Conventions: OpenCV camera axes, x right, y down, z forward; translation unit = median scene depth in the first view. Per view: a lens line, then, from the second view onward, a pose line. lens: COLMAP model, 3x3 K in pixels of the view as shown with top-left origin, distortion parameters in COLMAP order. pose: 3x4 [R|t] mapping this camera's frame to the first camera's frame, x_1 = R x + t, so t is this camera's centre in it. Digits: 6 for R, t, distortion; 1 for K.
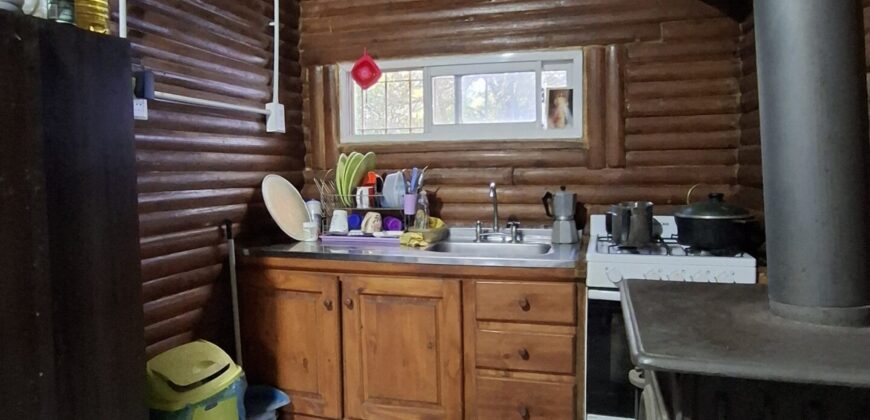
lens RADIAL K [[602.2, 0, 433.4], [0, 602.2, 211.3], [0, 0, 1]] dist [-0.040139, 0.038900]
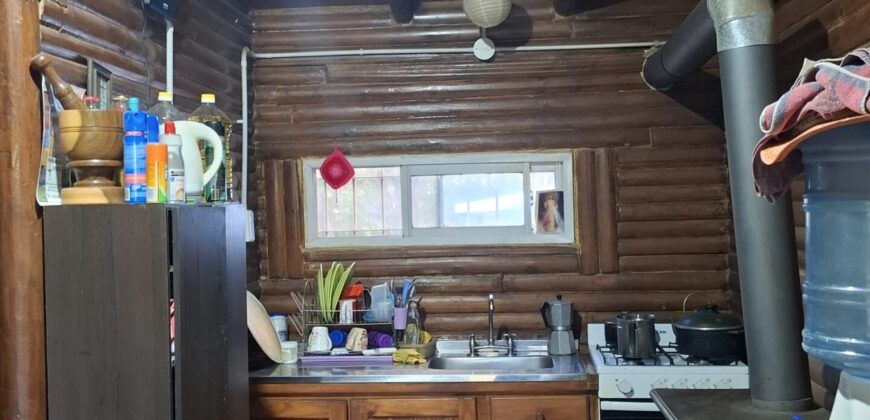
lens RADIAL K [[1053.4, 0, 433.7], [0, 1053.4, 207.3], [0, 0, 1]] dist [0.110512, 0.000000]
pose [[0.980442, -0.013287, 0.196360, -0.307644], [0.027114, 0.997324, -0.067897, -0.071106], [-0.194932, 0.071893, 0.978178, -0.620894]]
